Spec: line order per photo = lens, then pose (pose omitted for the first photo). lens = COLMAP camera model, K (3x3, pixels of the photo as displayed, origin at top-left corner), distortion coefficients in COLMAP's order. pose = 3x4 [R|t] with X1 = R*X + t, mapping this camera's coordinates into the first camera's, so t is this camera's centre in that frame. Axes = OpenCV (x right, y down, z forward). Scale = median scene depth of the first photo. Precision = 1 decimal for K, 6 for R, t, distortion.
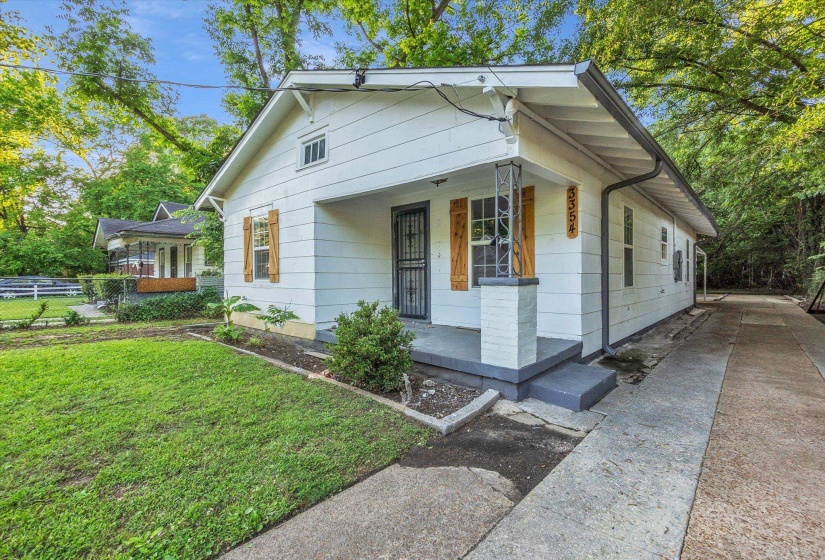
lens RADIAL K [[377.2, 0, 410.6], [0, 377.2, 269.6], [0, 0, 1]] dist [-0.002367, -0.000070]
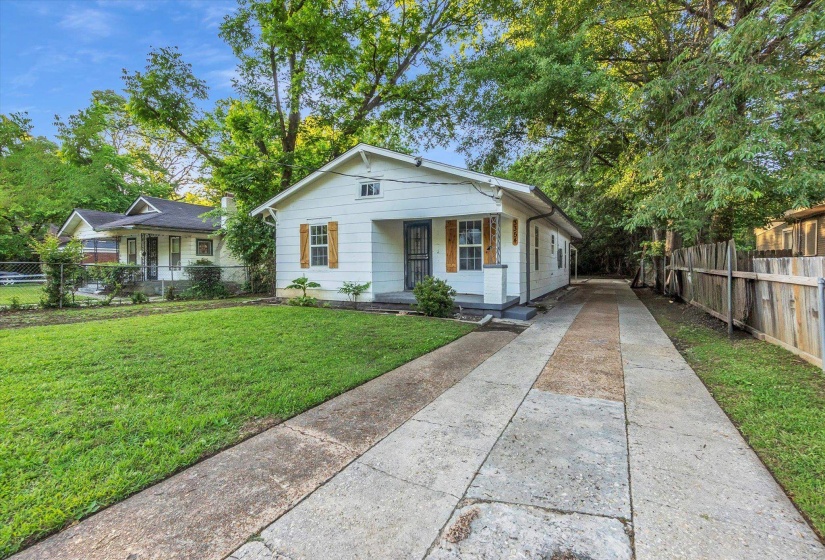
lens RADIAL K [[364.9, 0, 411.9], [0, 364.9, 260.3], [0, 0, 1]] dist [0.000773, 0.000147]
pose [[0.971983, 0.004345, 0.235010, -0.400607], [-0.005218, 0.999982, 0.003094, -0.005184], [-0.234992, -0.004234, 0.971988, -0.540035]]
